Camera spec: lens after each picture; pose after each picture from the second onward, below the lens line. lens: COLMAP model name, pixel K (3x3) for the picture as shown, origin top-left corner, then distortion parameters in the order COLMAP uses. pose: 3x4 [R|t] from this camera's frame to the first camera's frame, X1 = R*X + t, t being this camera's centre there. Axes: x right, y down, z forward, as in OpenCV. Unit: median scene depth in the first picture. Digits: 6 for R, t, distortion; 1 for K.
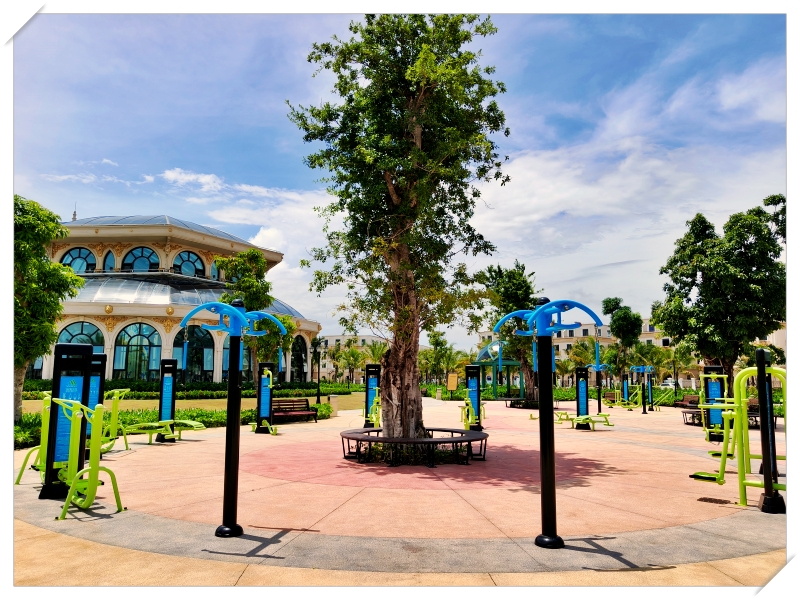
lens RADIAL K [[584.2, 0, 393.4], [0, 584.2, 313.1], [0, 0, 1]] dist [0.007022, 0.003546]
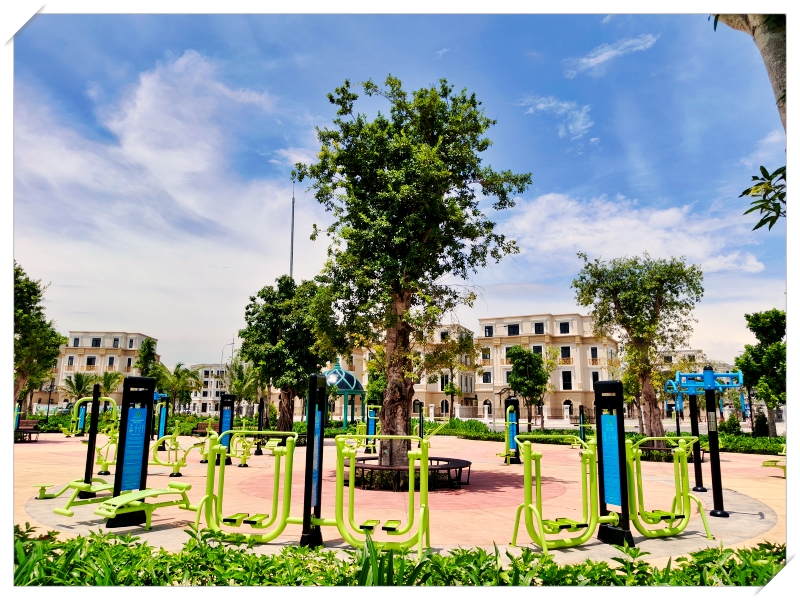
lens RADIAL K [[584.2, 0, 398.7], [0, 584.2, 306.9], [0, 0, 1]] dist [0.007022, 0.003546]
pose [[0.282457, 0.162550, 0.945408, -0.386520], [-0.116402, 0.984064, -0.134419, 0.025650], [-0.952192, -0.072080, 0.296876, 0.251756]]
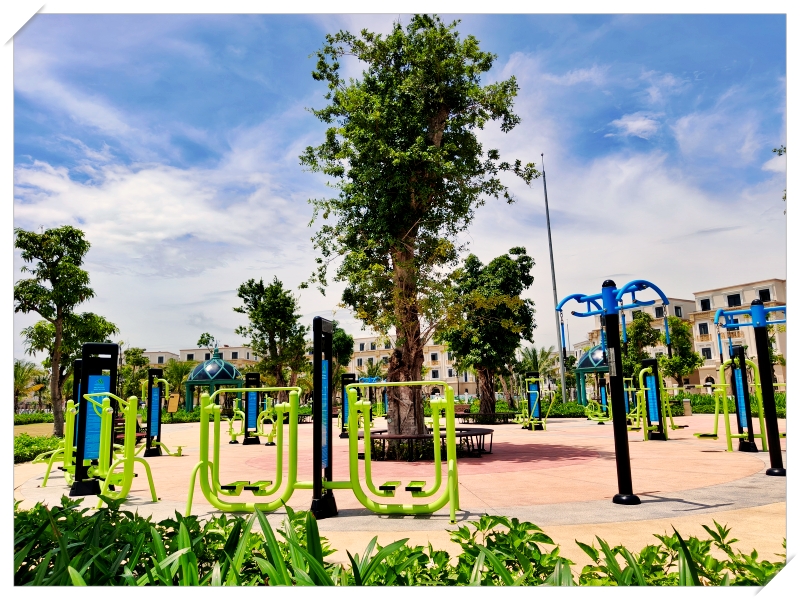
lens RADIAL K [[584.2, 0, 398.7], [0, 584.2, 303.9], [0, 0, 1]] dist [0.007022, 0.003546]
pose [[0.788155, 0.070757, 0.611395, -0.234131], [-0.034643, 0.996895, -0.070713, 0.020157], [-0.614500, 0.034552, 0.788159, 0.076810]]
